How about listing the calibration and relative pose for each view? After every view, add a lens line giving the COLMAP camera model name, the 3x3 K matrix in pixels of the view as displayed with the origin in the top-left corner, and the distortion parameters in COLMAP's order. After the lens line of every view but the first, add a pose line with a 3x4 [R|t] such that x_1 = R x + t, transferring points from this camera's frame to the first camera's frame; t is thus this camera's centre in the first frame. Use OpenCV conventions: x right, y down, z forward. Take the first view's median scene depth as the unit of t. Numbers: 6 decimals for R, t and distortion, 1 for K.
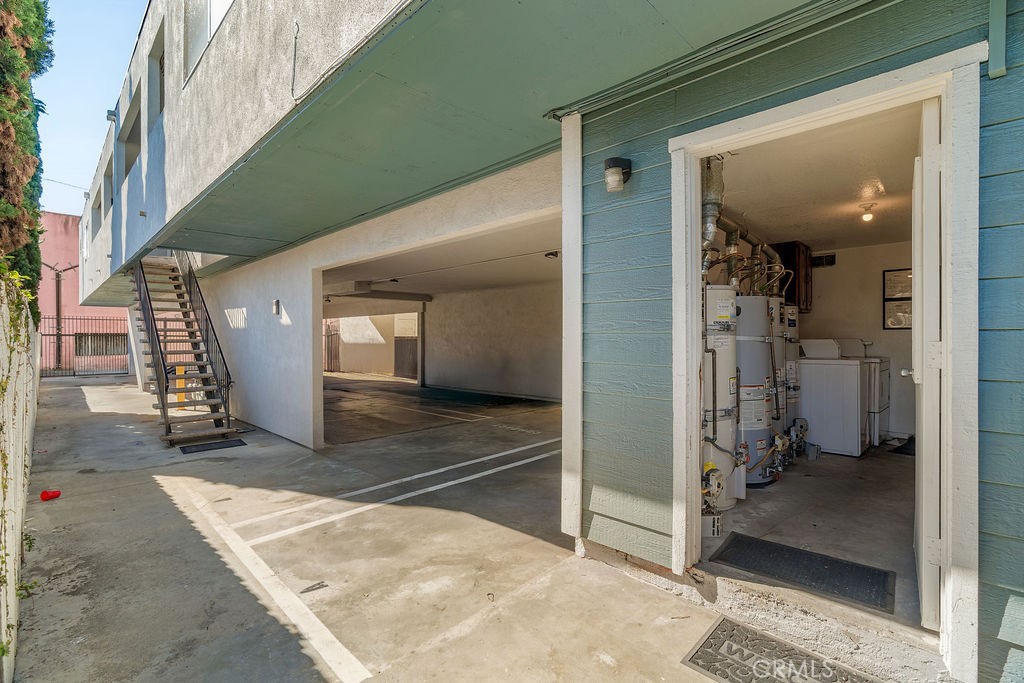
lens RADIAL K [[468.6, 0, 512.4], [0, 468.6, 342.2], [0, 0, 1]] dist [-0.002685, -0.000518]
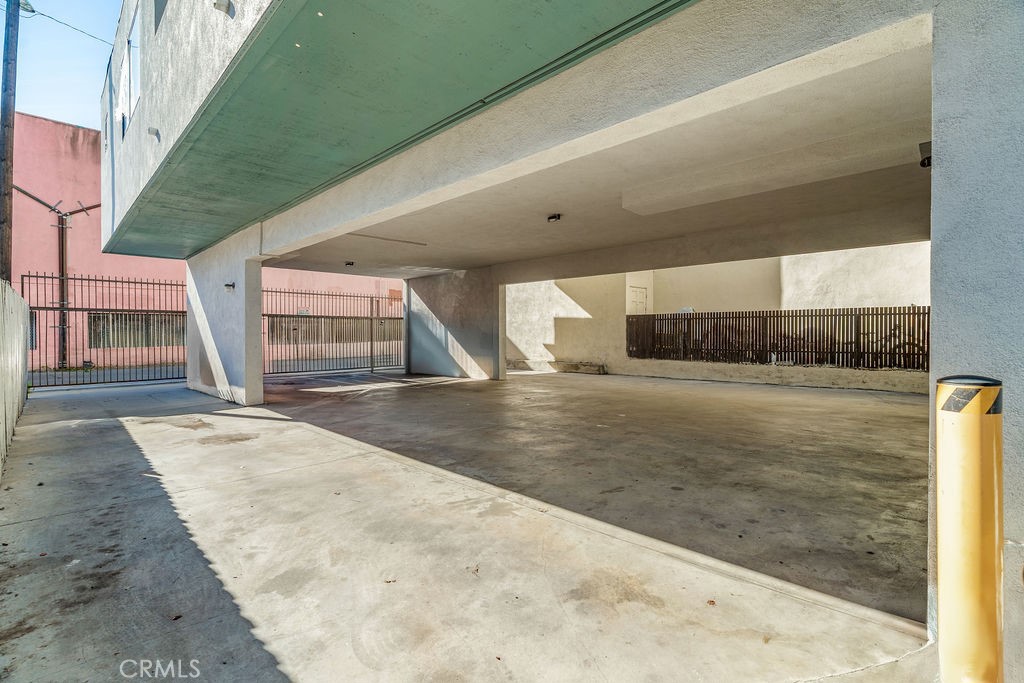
lens RADIAL K [[468.6, 0, 513.3], [0, 468.6, 339.8], [0, 0, 1]] dist [-0.002685, -0.000518]
pose [[0.999873, -0.010914, -0.011625, -0.409383], [0.010937, 0.999938, 0.001979, 0.026460], [0.011603, -0.002106, 0.999930, 0.430100]]
